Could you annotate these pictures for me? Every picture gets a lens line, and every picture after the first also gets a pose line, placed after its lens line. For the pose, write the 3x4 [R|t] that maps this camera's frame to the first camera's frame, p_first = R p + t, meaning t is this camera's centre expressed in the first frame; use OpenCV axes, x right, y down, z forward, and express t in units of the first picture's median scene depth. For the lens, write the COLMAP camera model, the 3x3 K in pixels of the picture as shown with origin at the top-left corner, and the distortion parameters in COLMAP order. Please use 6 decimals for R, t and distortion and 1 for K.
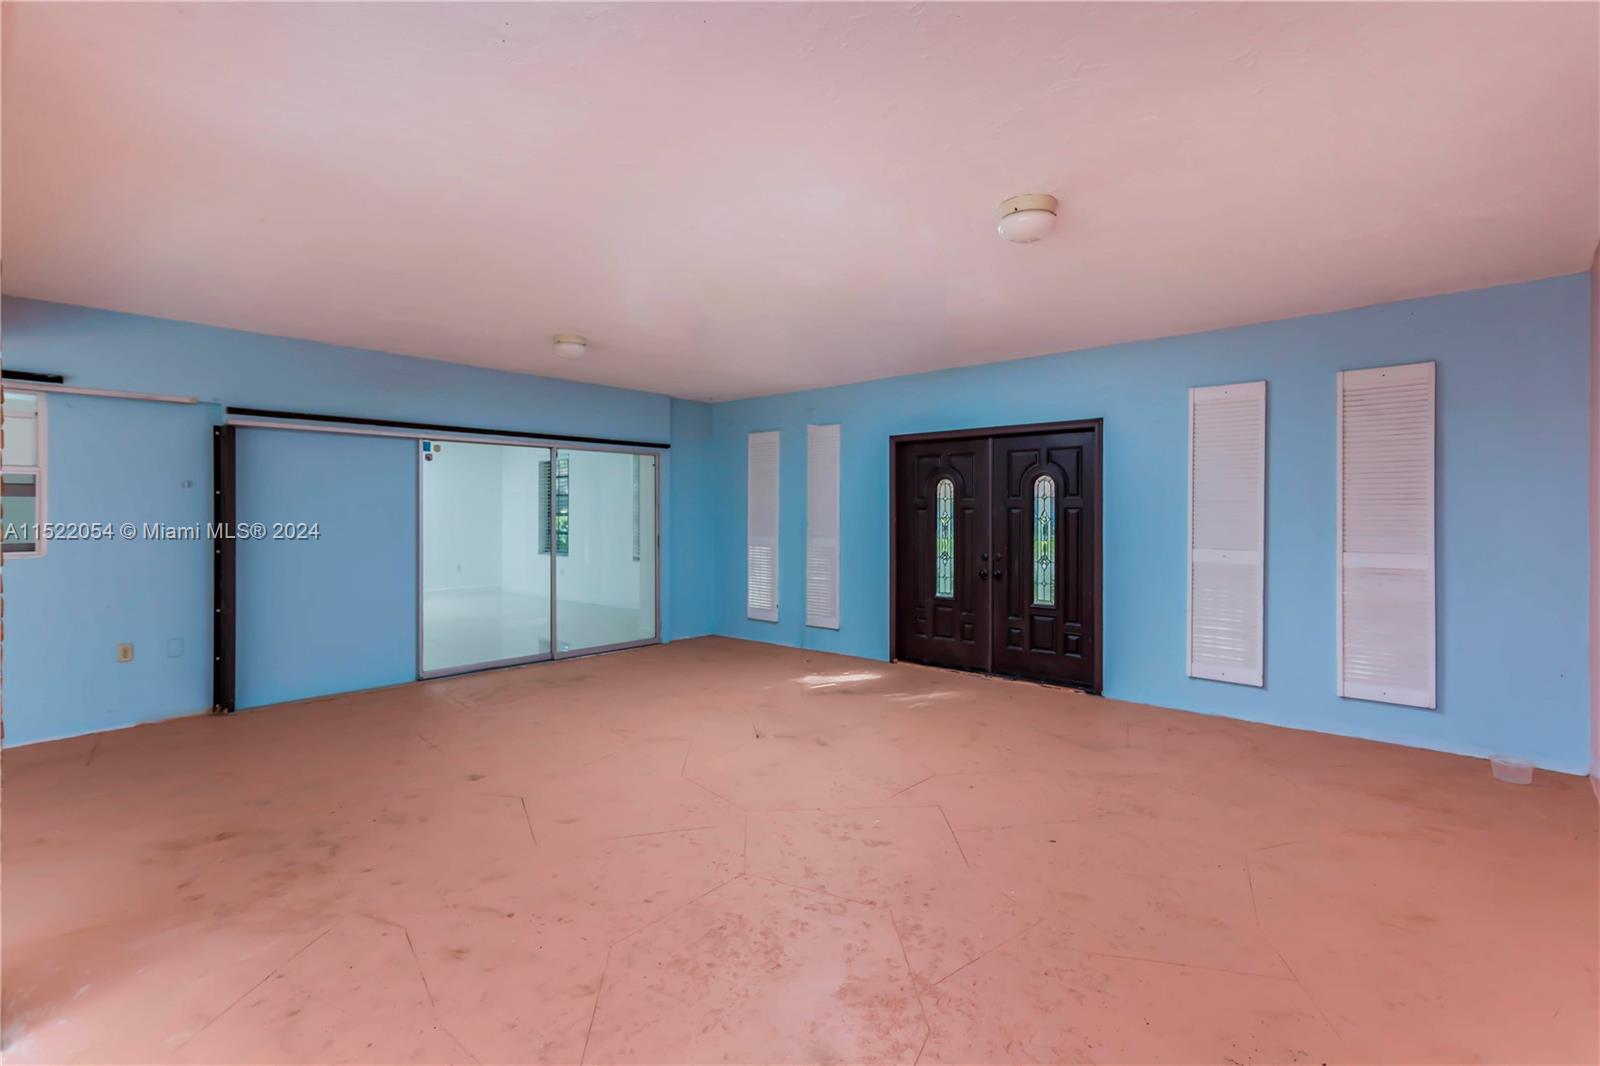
lens RADIAL K [[760.2, 0, 795.5], [0, 760.2, 506.3], [0, 0, 1]] dist [0.012451, -0.000304]
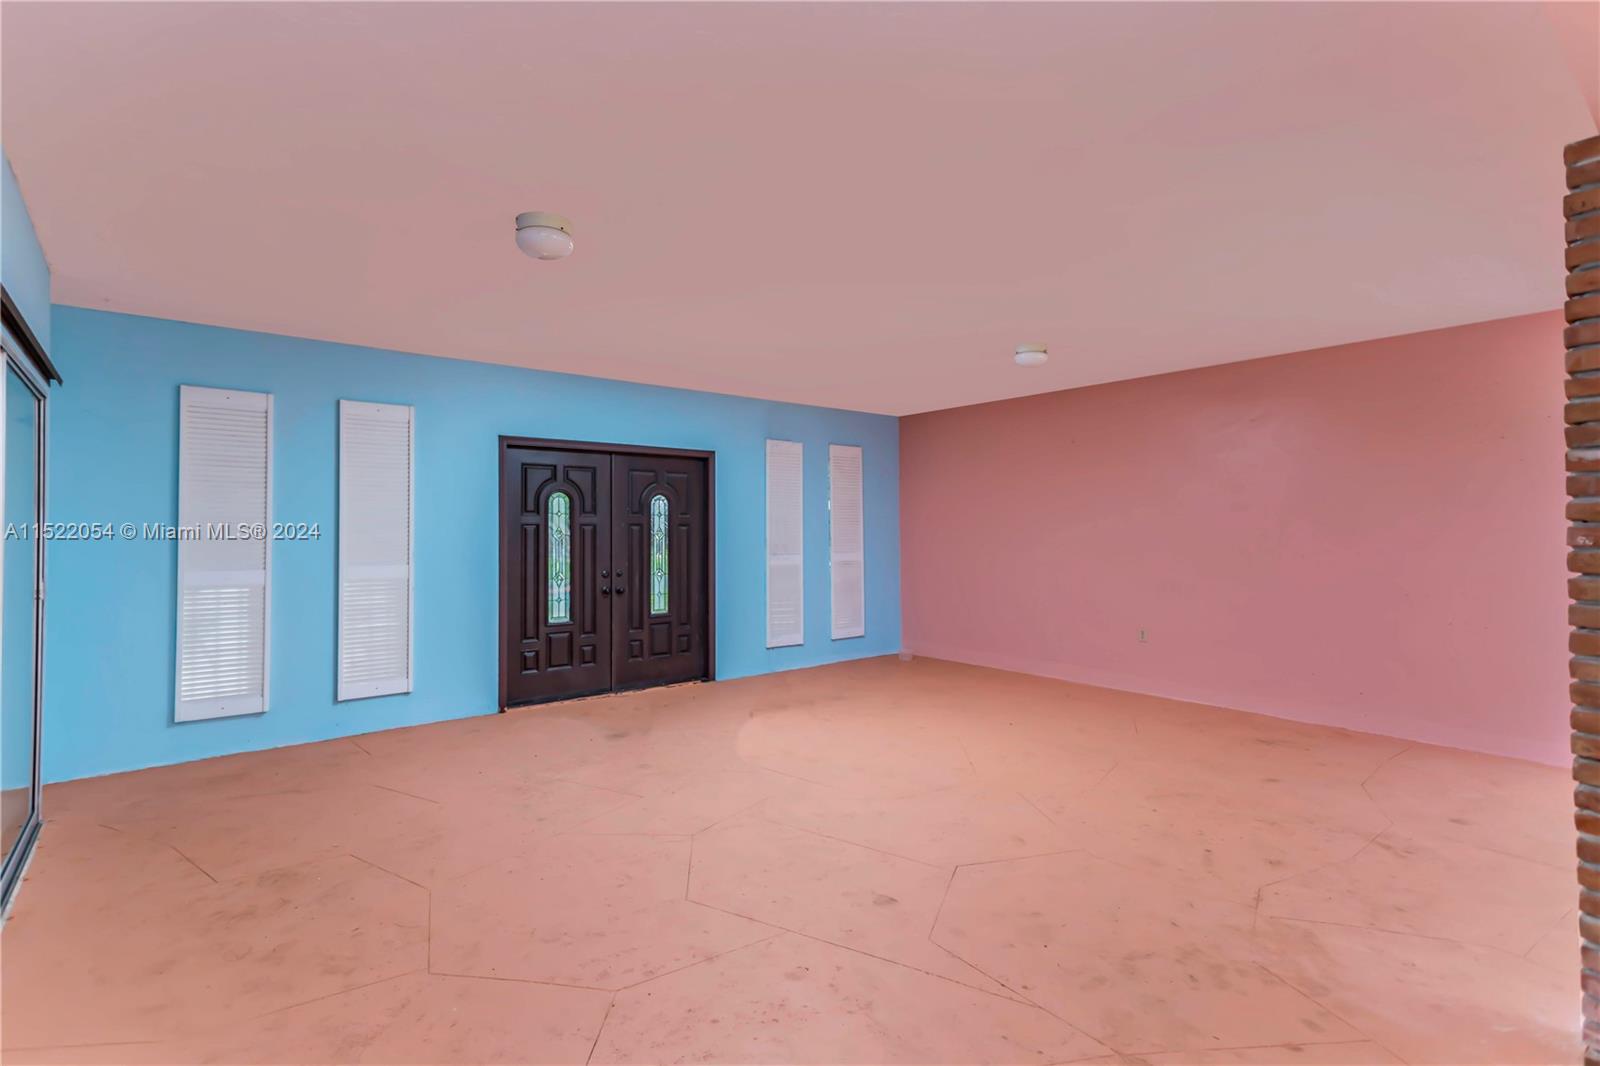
lens RADIAL K [[781.8, 0, 797.3], [0, 781.8, 522.0], [0, 0, 1]] dist [0.023260, 0.000703]
pose [[0.154312, 0.010413, 0.987967, -0.741892], [-0.004328, 0.999942, -0.009863, 0.008391], [-0.988013, -0.002754, 0.154348, 0.622210]]
